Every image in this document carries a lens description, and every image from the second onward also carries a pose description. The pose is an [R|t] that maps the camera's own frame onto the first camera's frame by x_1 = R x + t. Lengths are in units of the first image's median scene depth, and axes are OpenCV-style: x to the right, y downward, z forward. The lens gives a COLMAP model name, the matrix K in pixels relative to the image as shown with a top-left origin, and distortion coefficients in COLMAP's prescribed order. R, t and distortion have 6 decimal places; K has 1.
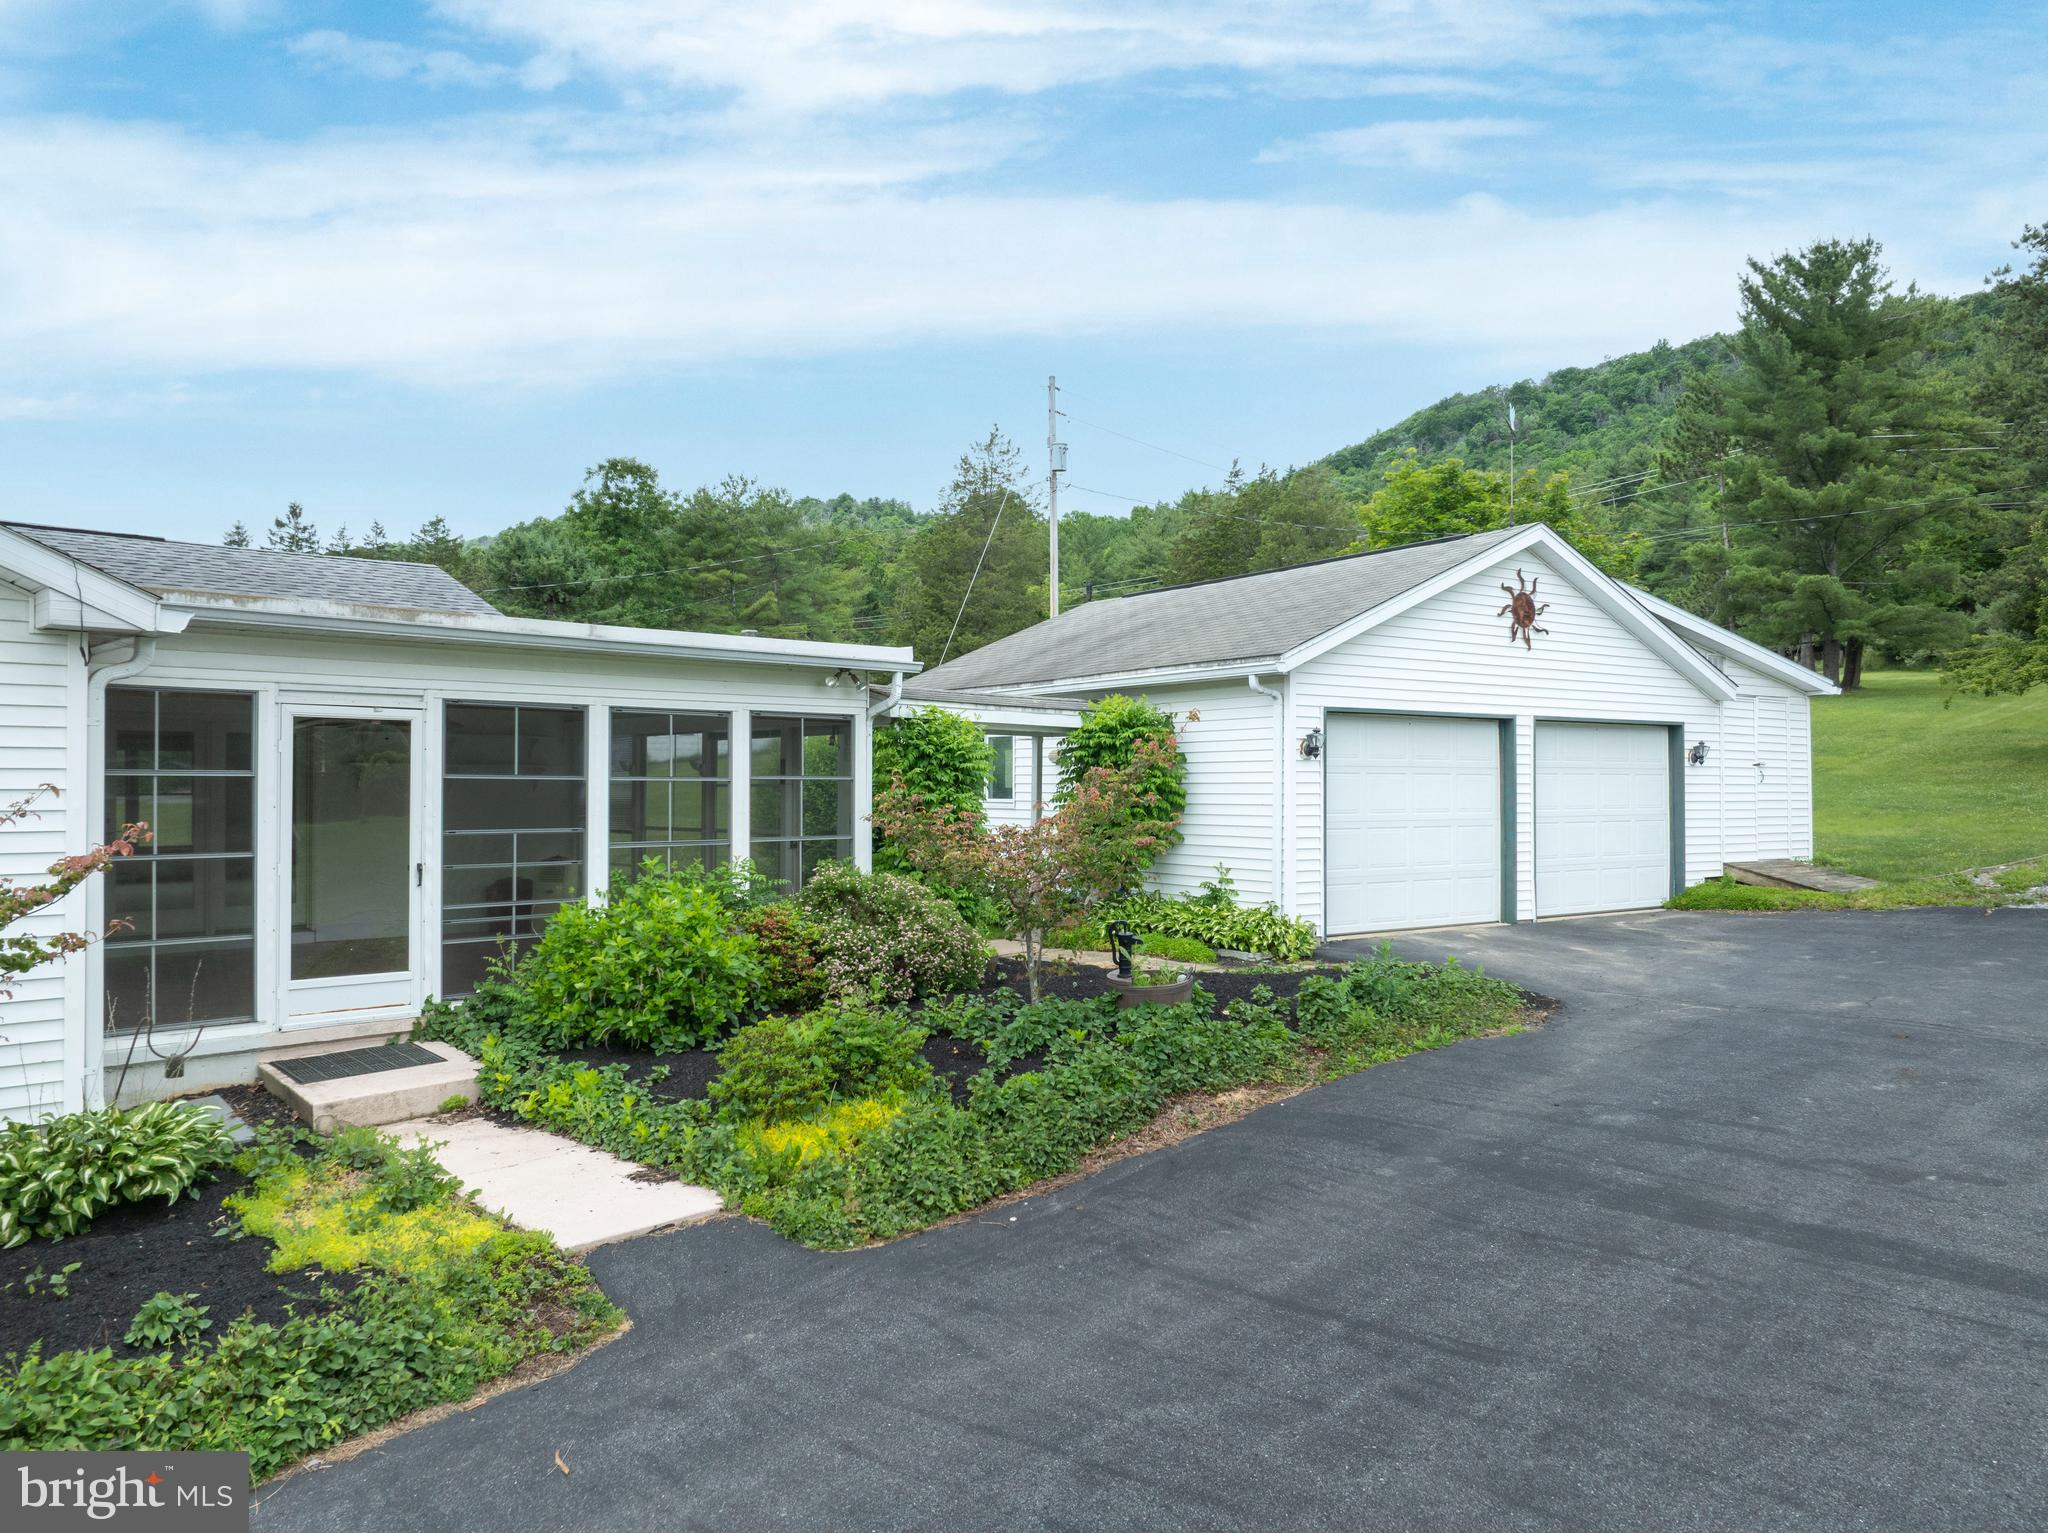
lens RADIAL K [[1444.0, 0, 1024.0], [0, 1444.0, 766.5], [0, 0, 1]] dist [-0.044573, -0.004921]
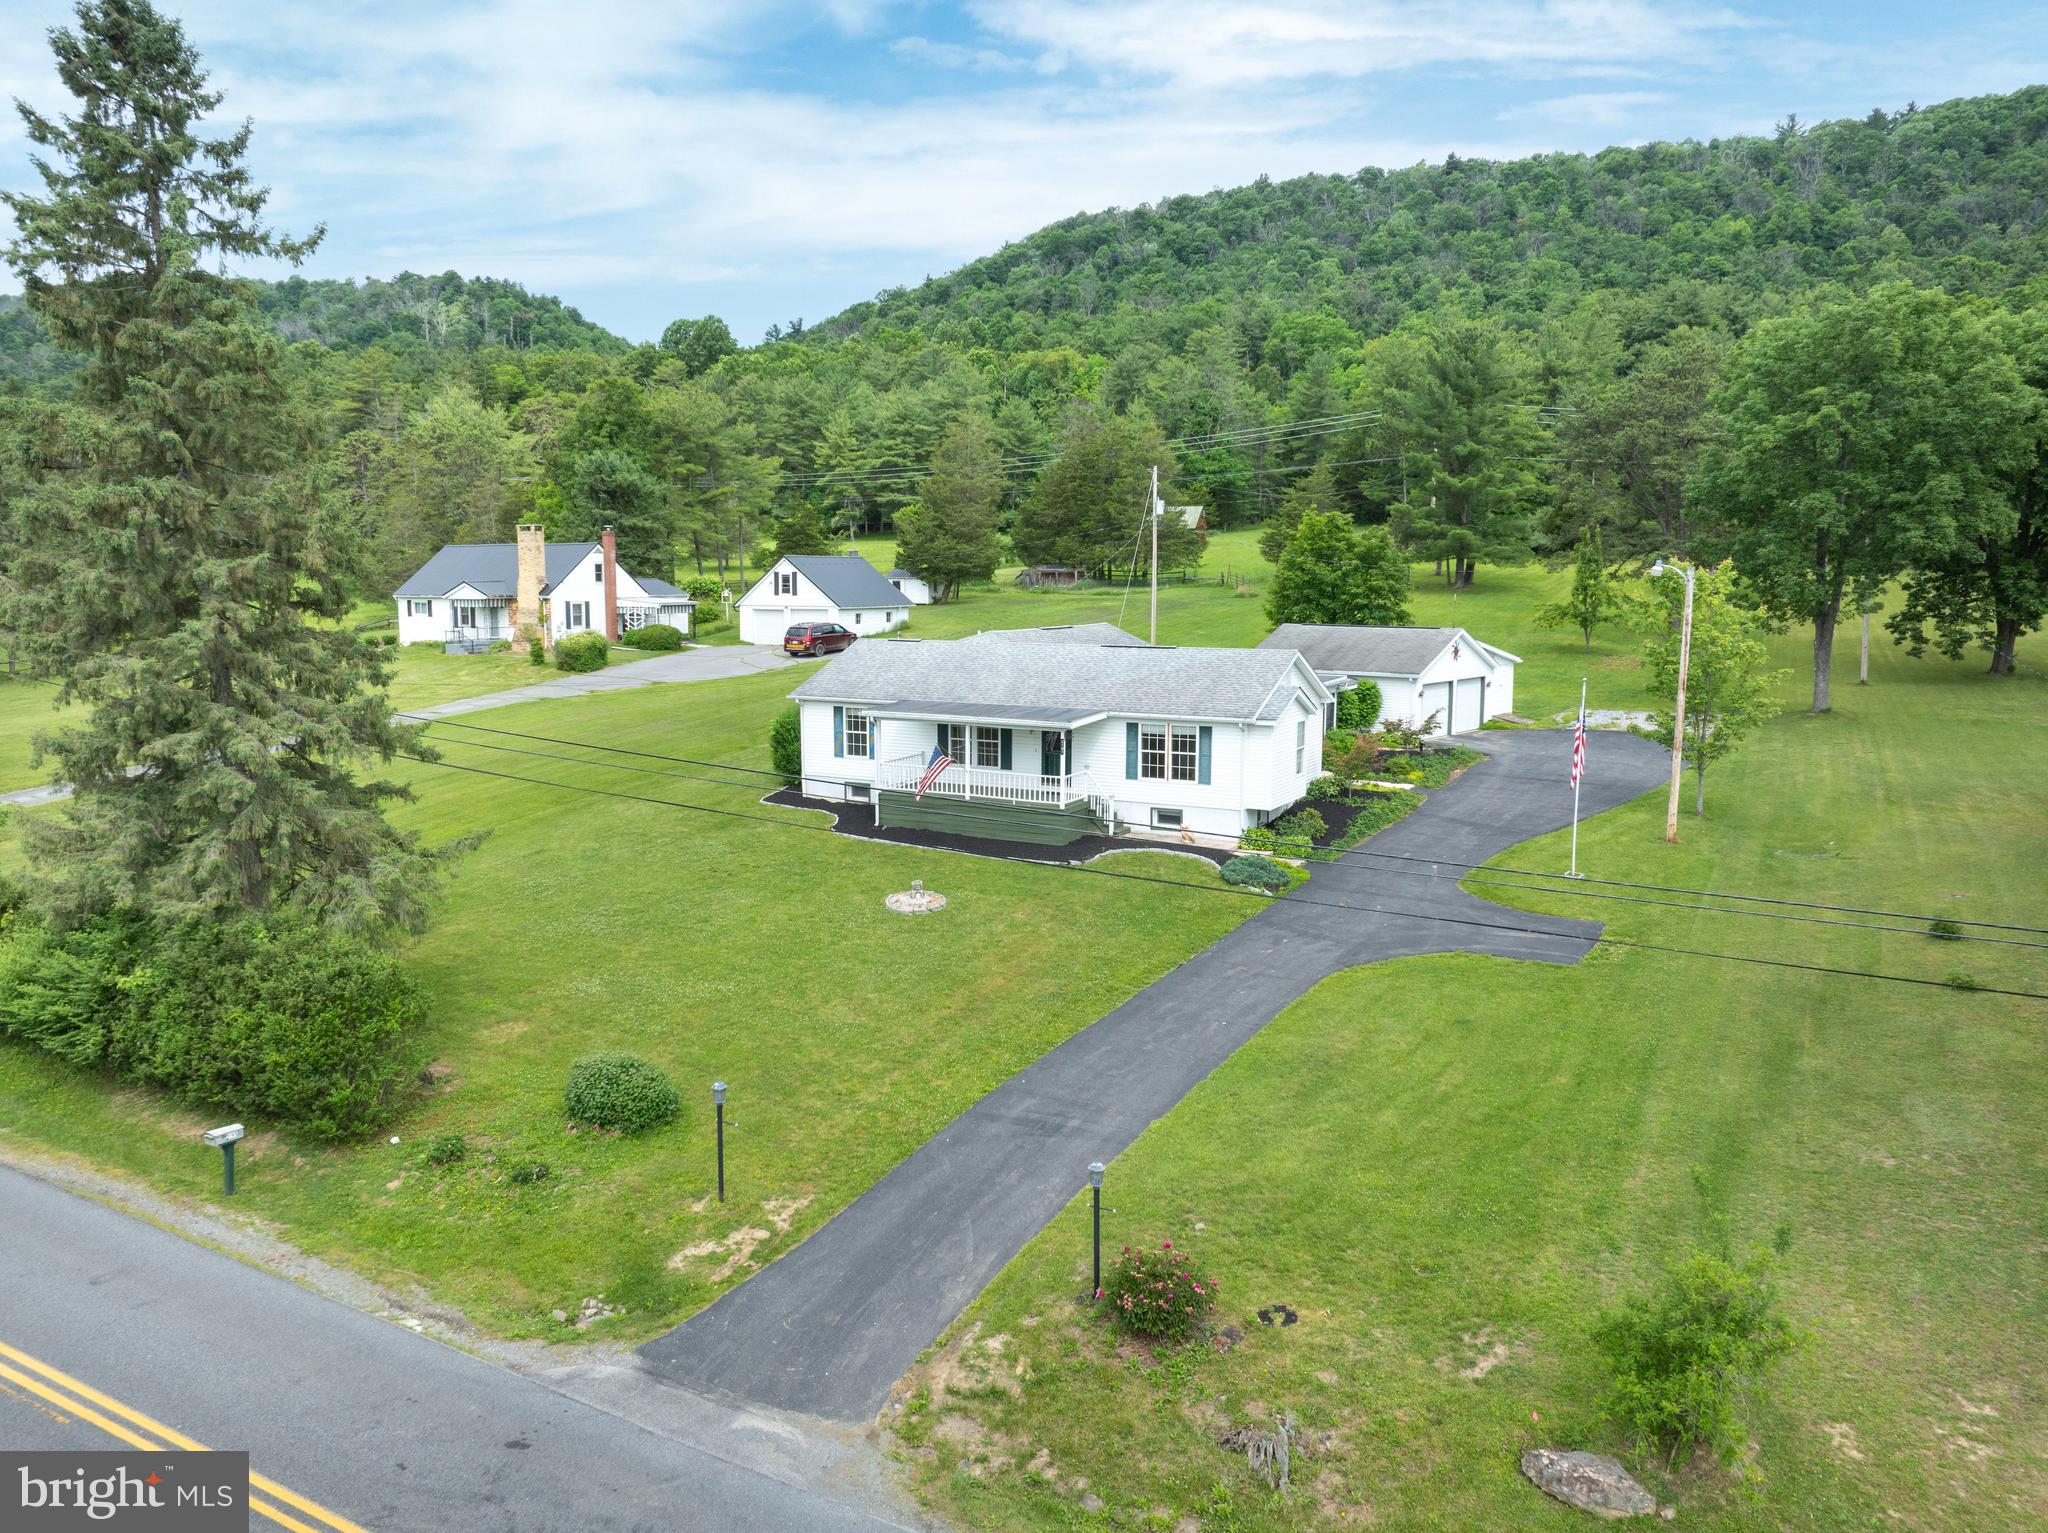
lens RADIAL K [[1444.0, 0, 1024.0], [0, 1444.0, 766.5], [0, 0, 1]] dist [-0.044573, -0.004921]
pose [[0.961380, -0.033155, 0.273221, -0.468163], [-0.007045, 0.989427, 0.144858, -0.092088], [-0.275135, -0.141188, 0.950982, -0.606453]]
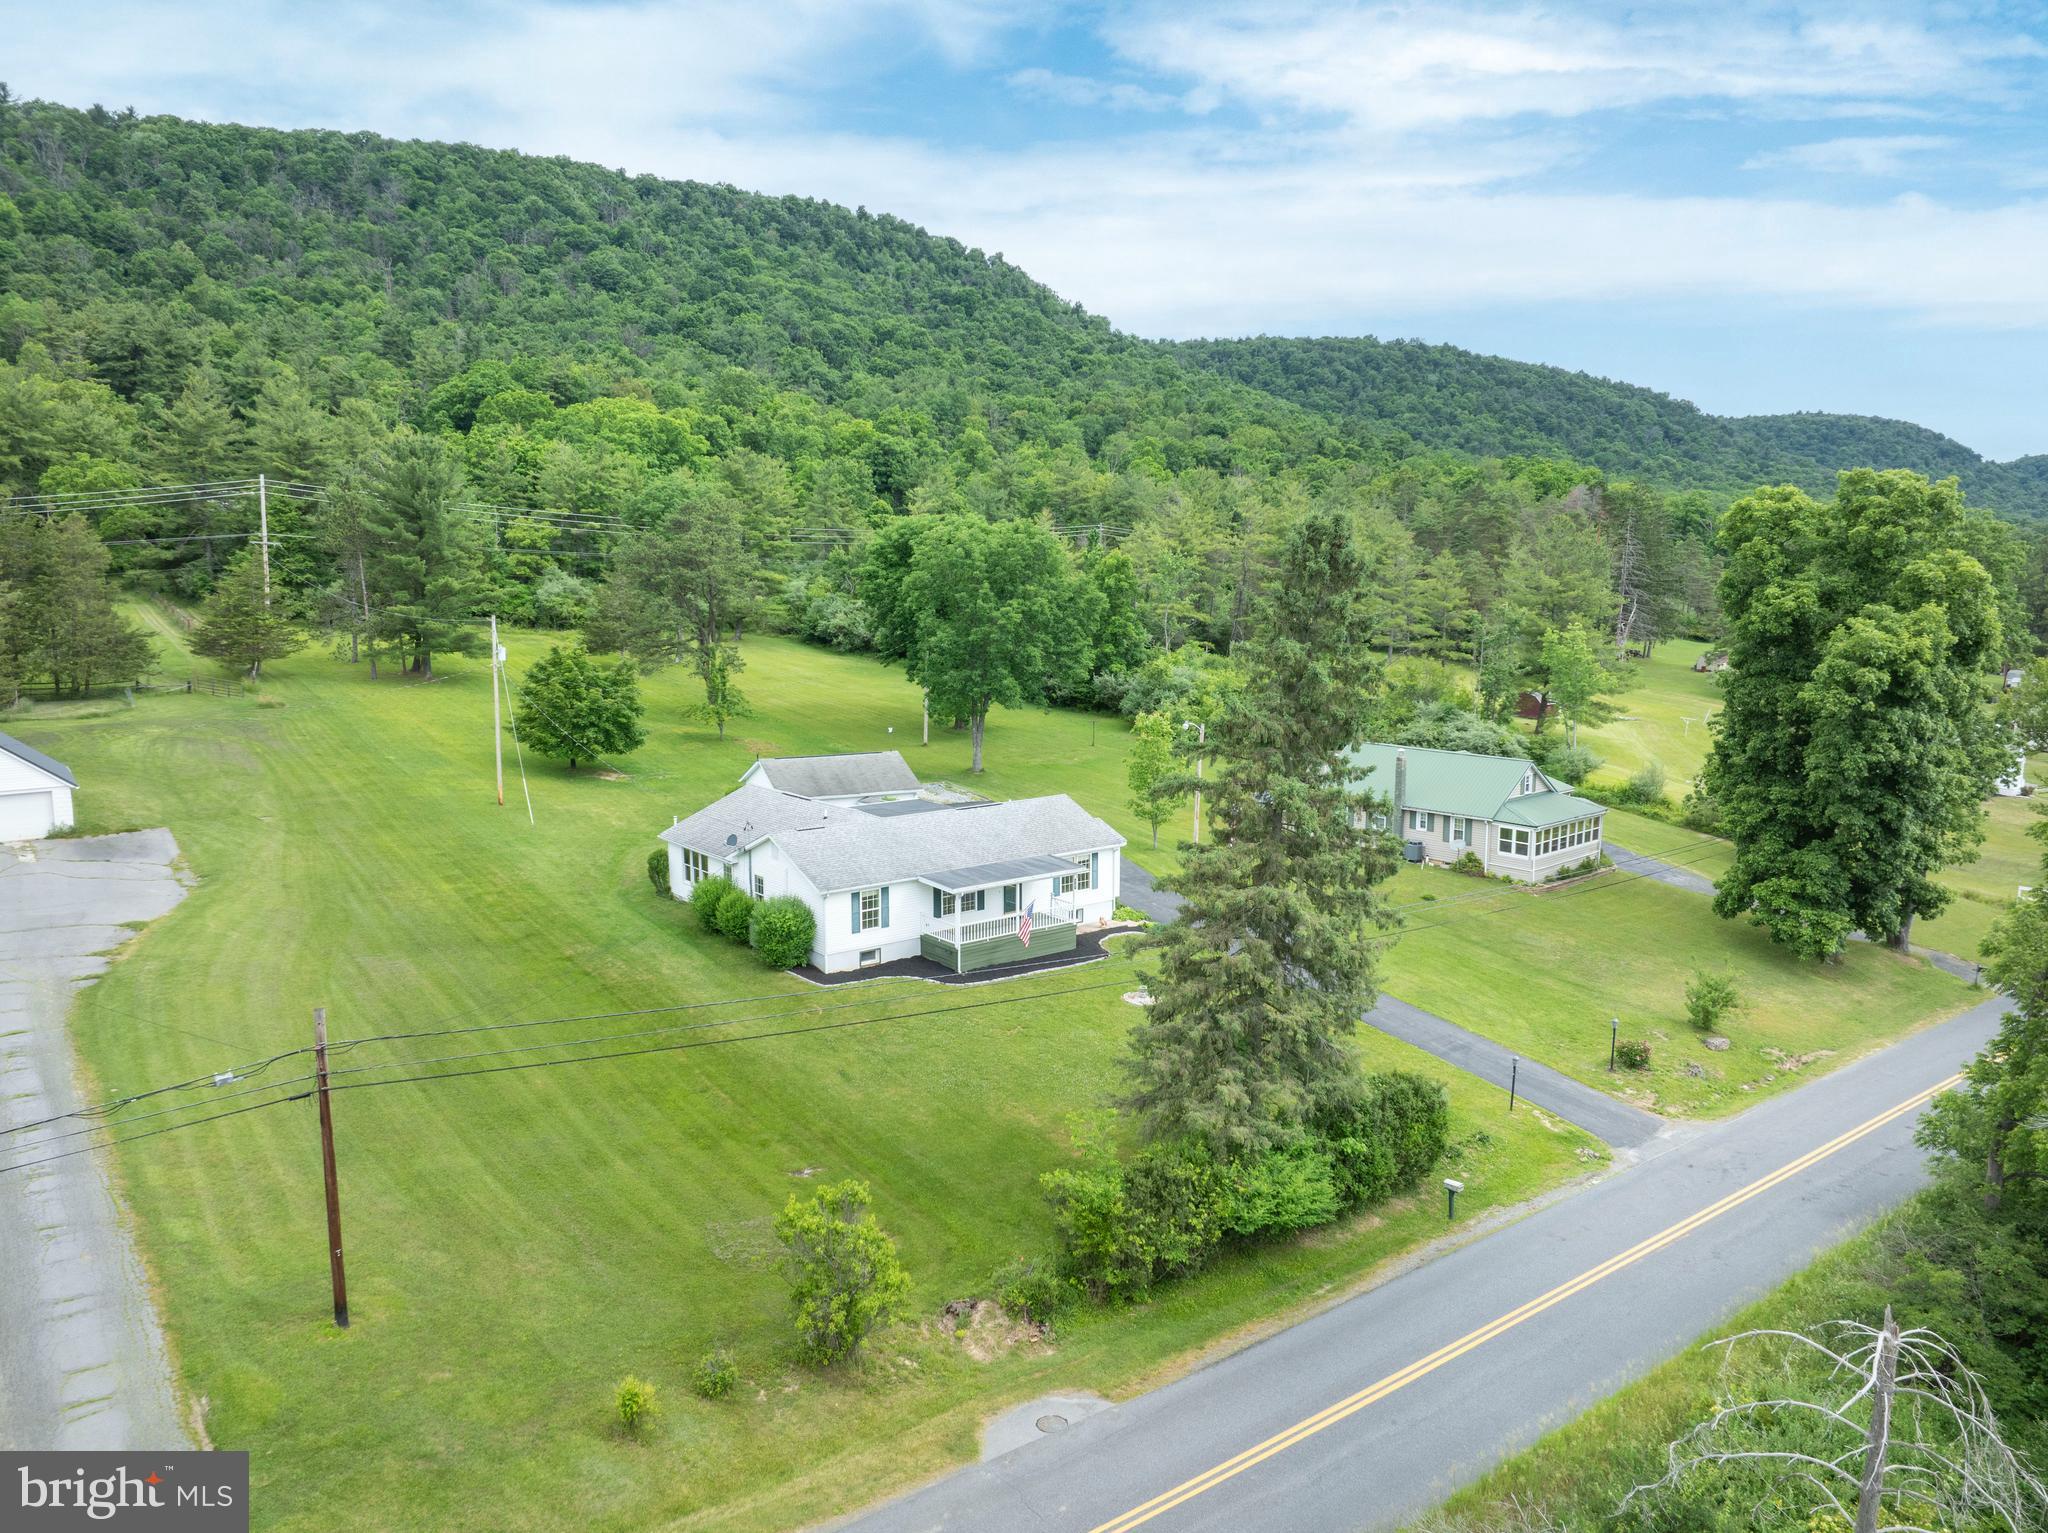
lens RADIAL K [[1444.0, 0, 1024.0], [0, 1444.0, 766.5], [0, 0, 1]] dist [-0.044573, -0.004921]
pose [[0.137169, -0.139256, 0.980710, -1.284482], [-0.015085, 0.989660, 0.142637, -0.235391], [-0.990433, -0.034359, 0.133650, -0.051041]]
